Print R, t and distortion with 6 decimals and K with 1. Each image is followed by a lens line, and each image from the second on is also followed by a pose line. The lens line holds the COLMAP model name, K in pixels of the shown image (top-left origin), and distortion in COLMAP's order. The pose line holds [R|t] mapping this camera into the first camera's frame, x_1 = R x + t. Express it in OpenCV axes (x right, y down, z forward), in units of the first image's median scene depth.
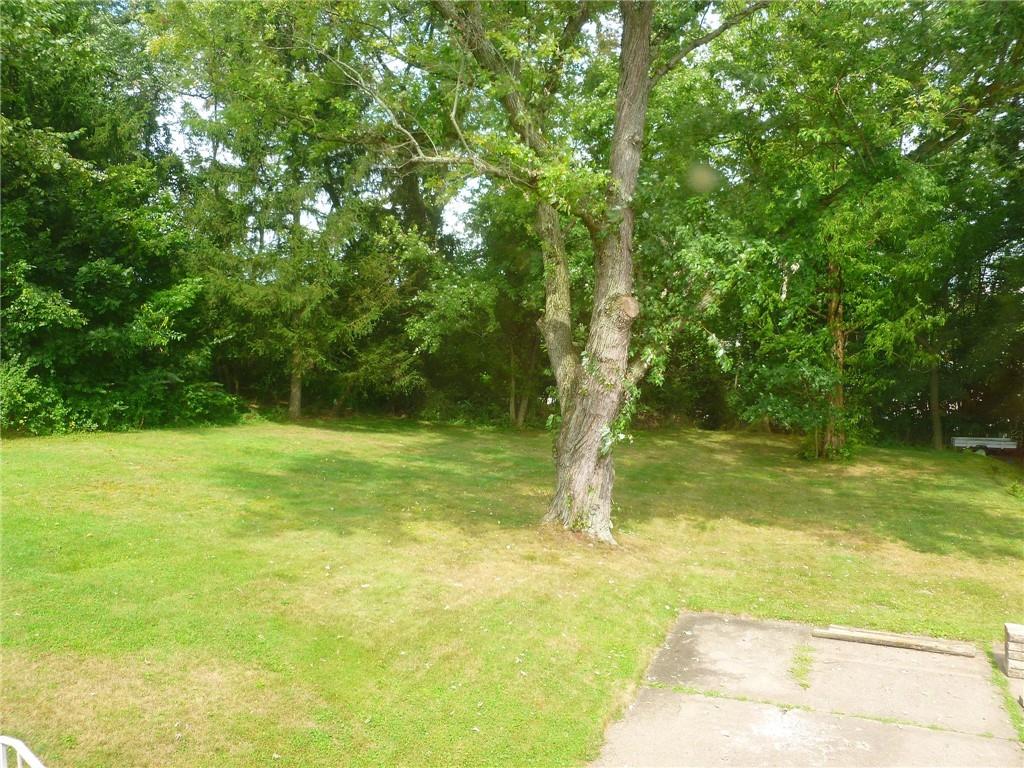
lens RADIAL K [[871.4, 0, 515.7], [0, 871.4, 385.6], [0, 0, 1]] dist [-0.025958, 0.013803]
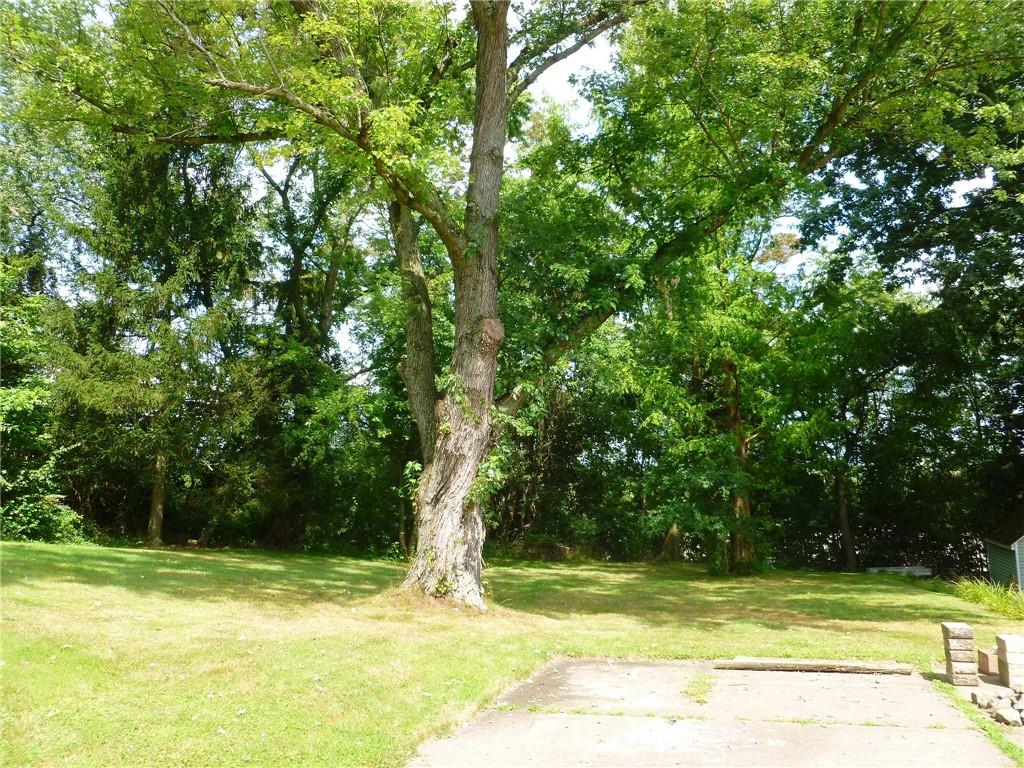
lens RADIAL K [[871.4, 0, 506.6], [0, 871.4, 384.0], [0, 0, 1]] dist [-0.025958, 0.013803]
pose [[0.996288, -0.009448, 0.085564, 0.086952], [0.027321, 0.977277, -0.210200, 0.197517], [-0.081633, 0.211757, 0.973907, 0.183444]]
